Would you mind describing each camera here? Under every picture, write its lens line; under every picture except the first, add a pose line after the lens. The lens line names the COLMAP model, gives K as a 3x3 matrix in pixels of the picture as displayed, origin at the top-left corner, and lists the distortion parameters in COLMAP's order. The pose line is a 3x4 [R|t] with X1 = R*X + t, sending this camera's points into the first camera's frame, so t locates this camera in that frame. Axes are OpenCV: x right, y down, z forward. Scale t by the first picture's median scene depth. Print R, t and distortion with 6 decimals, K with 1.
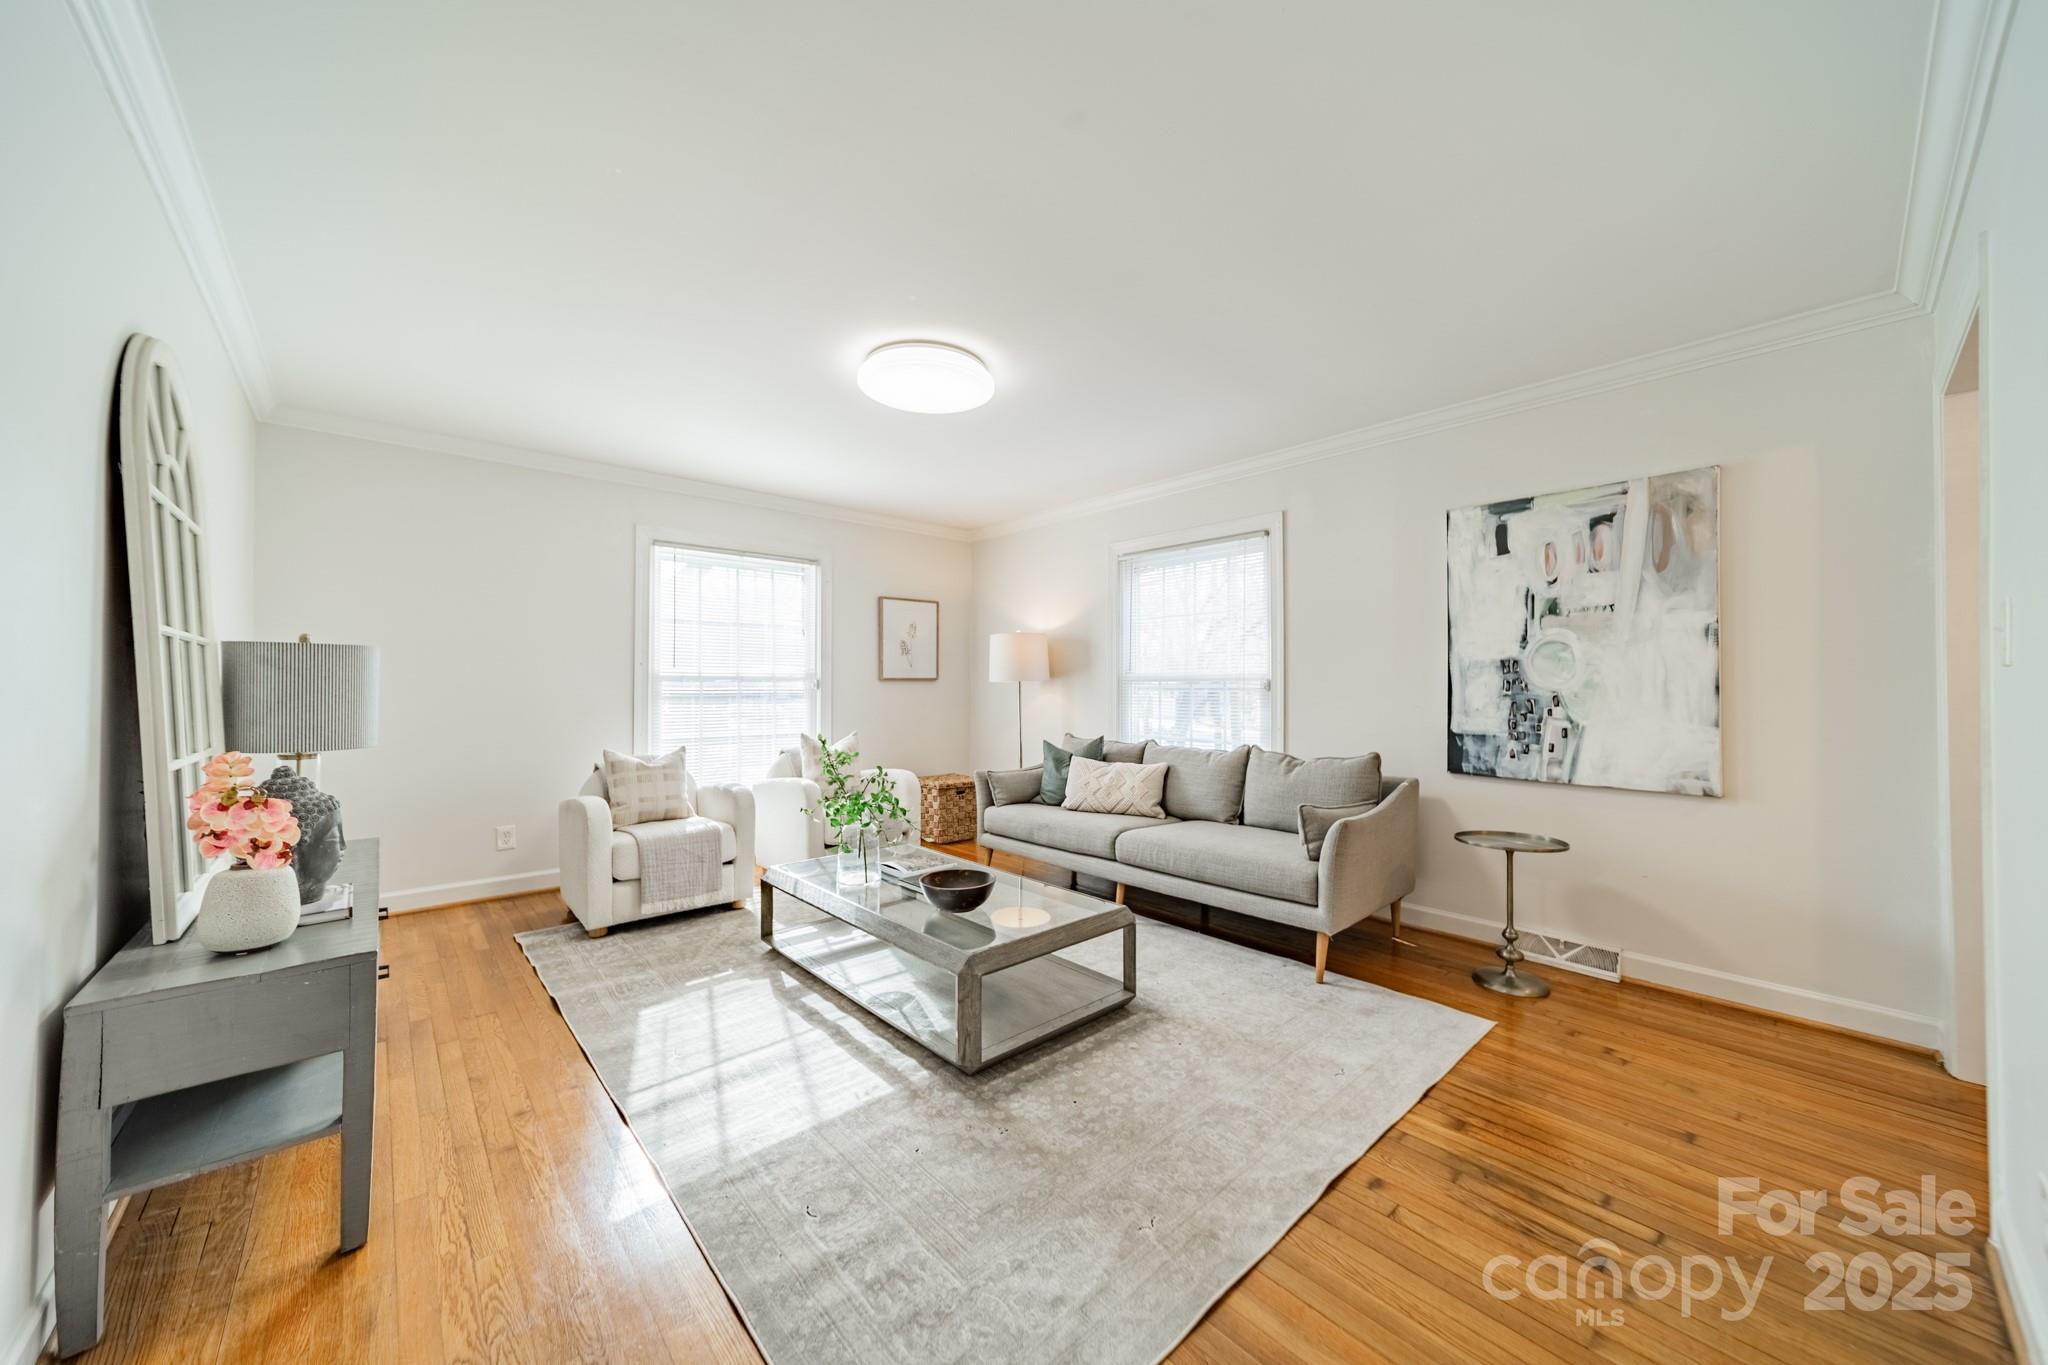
lens RADIAL K [[728.4, 0, 1028.1], [0, 728.4, 677.7], [0, 0, 1]] dist [0.007385, 0.000192]
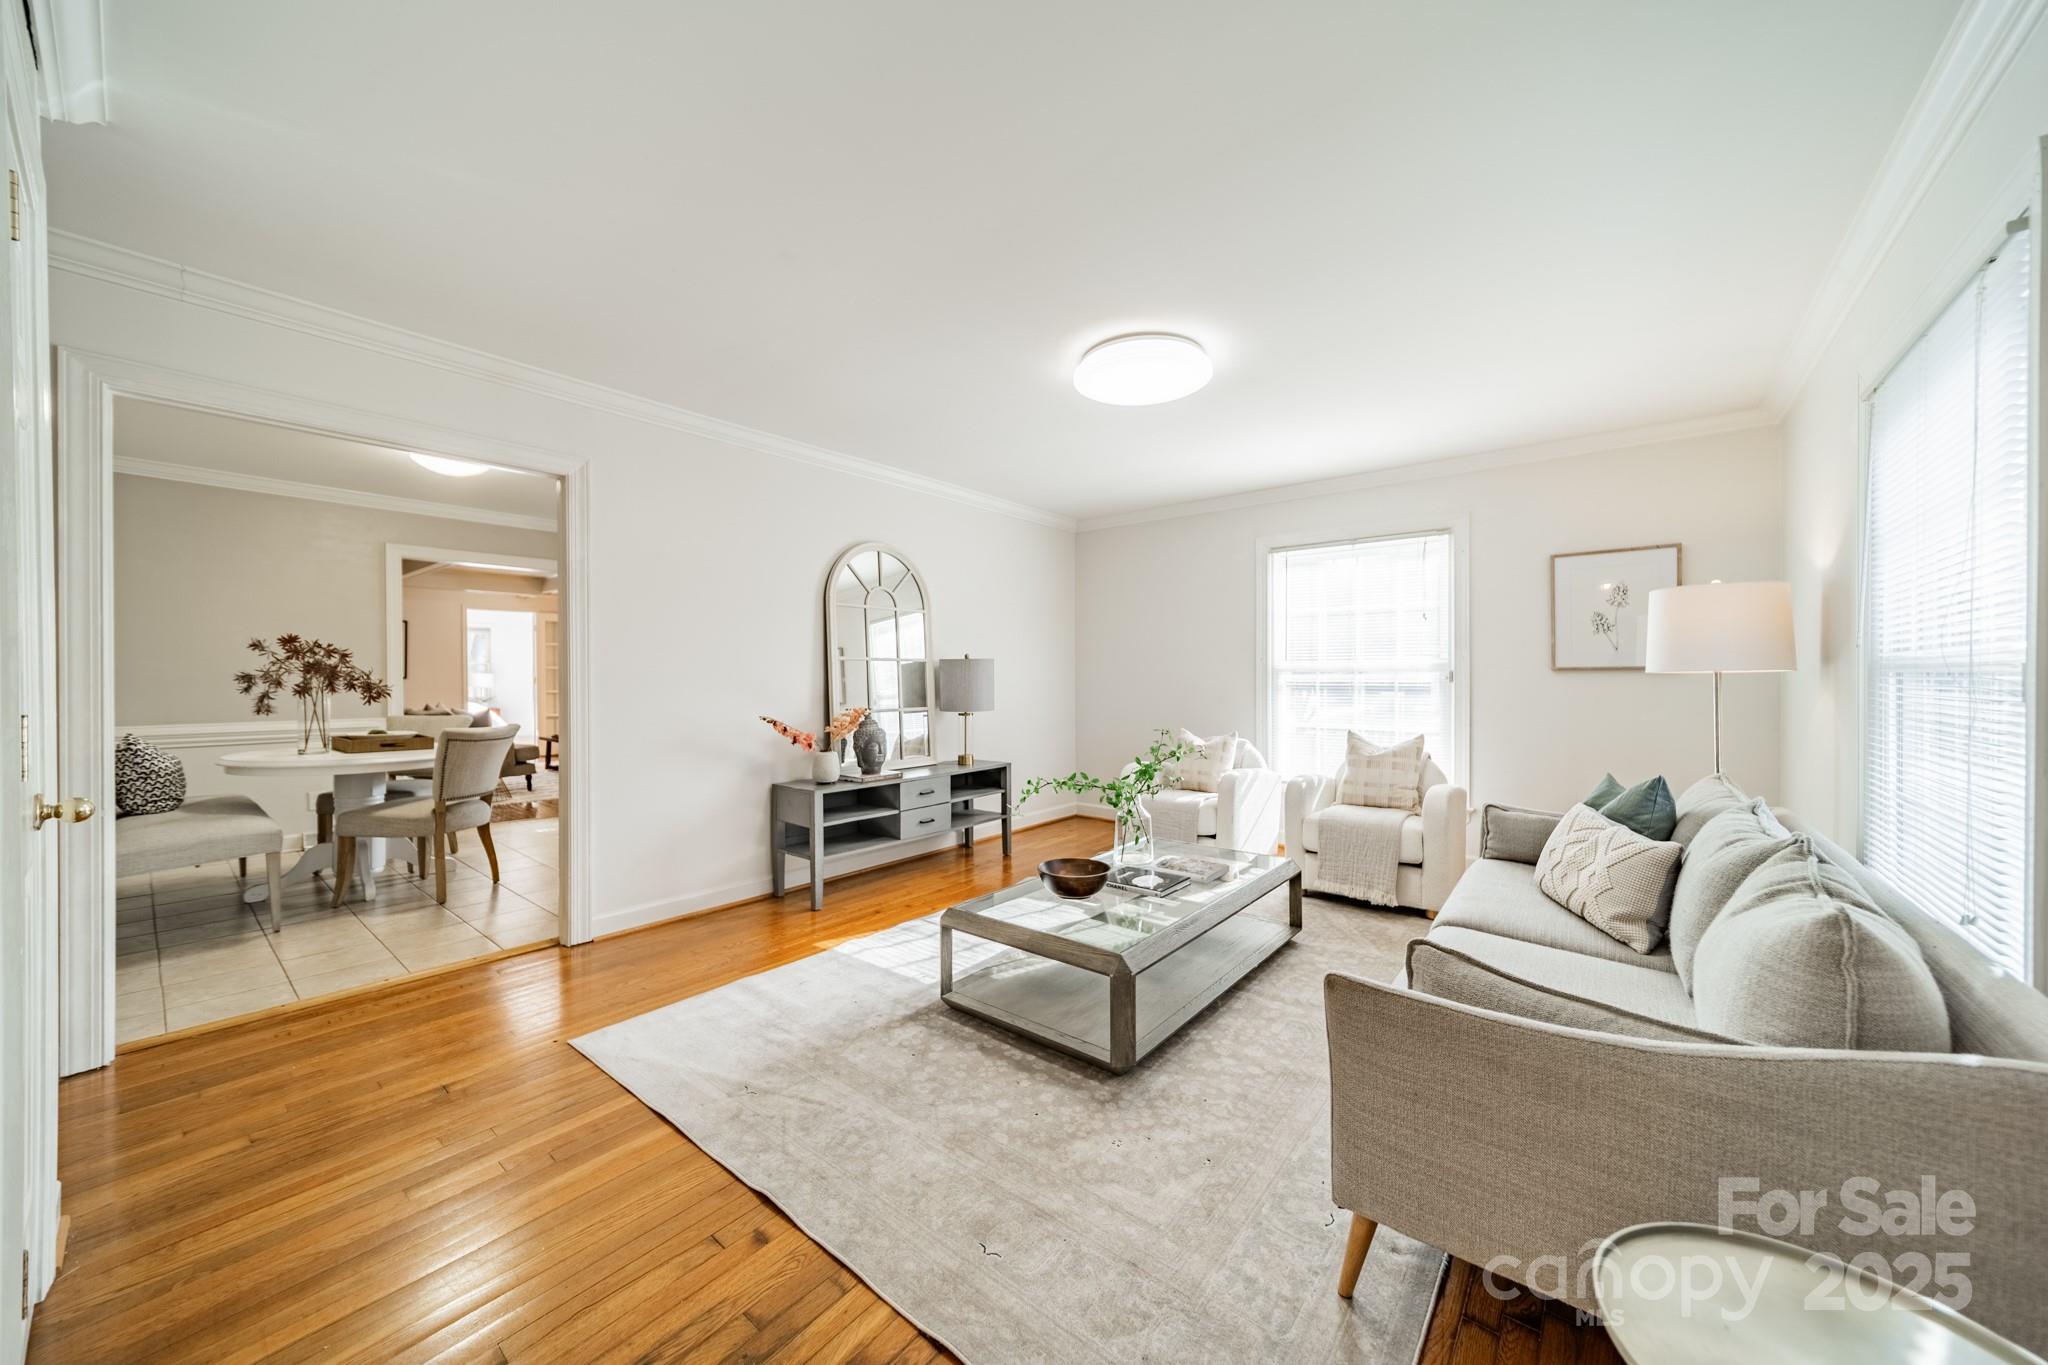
lens RADIAL K [[728.4, 0, 1028.1], [0, 728.4, 677.7], [0, 0, 1]] dist [0.007385, 0.000192]
pose [[0.149083, 0.003661, -0.988818, 0.959778], [0.015606, 0.999860, 0.006054, -0.004036], [0.988702, -0.016334, 0.149005, 0.812075]]
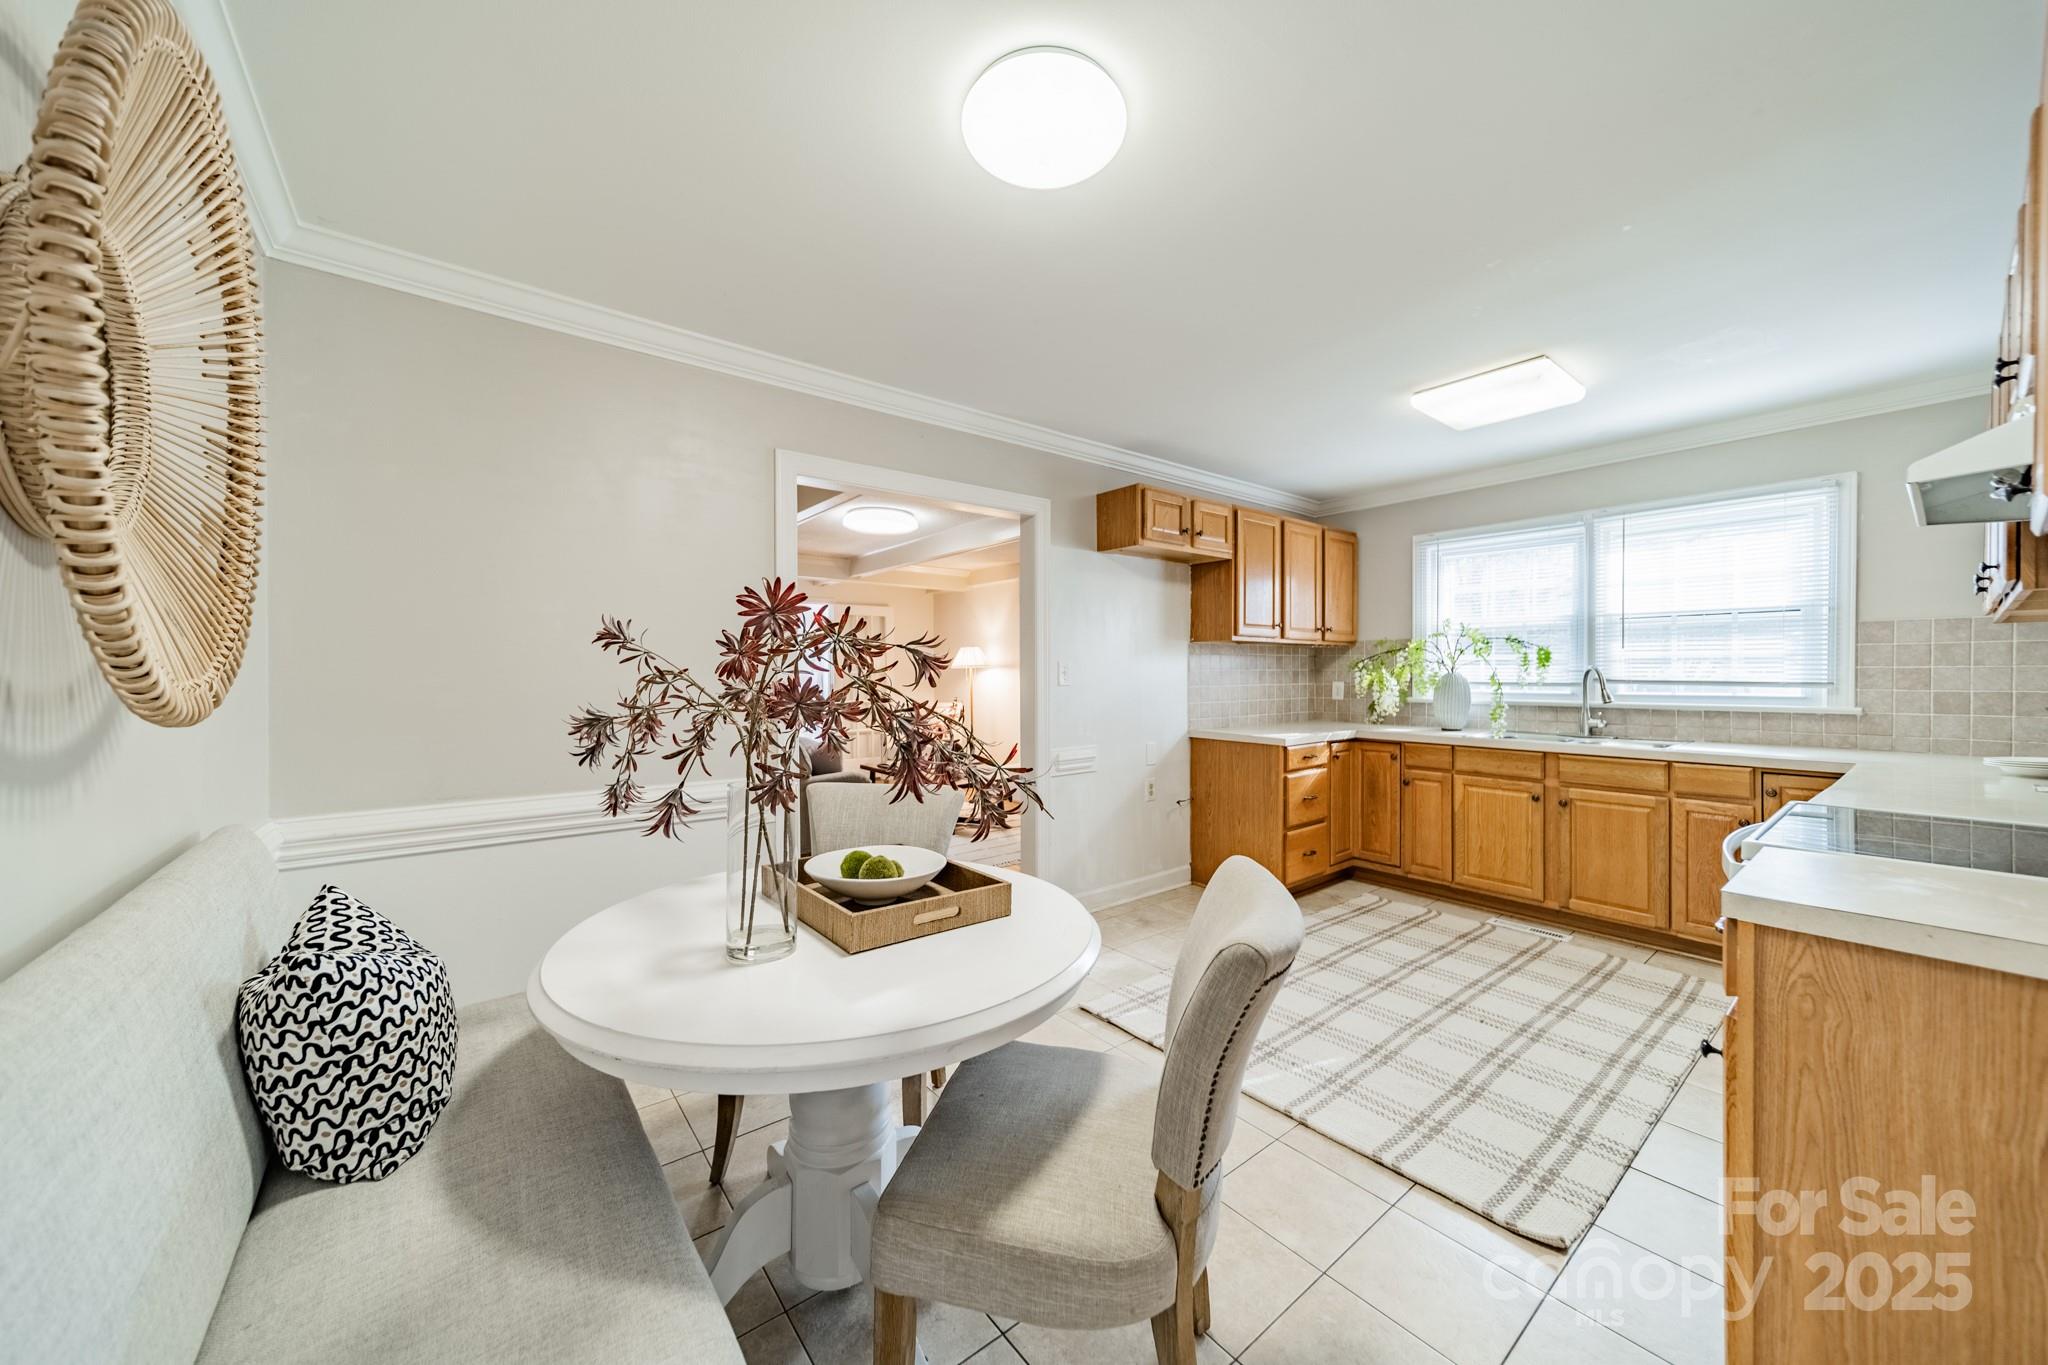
lens RADIAL K [[728.4, 0, 1028.1], [0, 728.4, 677.7], [0, 0, 1]] dist [0.007385, 0.000192]
pose [[-0.053351, 0.000343, -0.998576, 0.779655], [0.009432, 0.999956, -0.000160, -0.011163], [0.998531, -0.009427, -0.053352, 0.660892]]
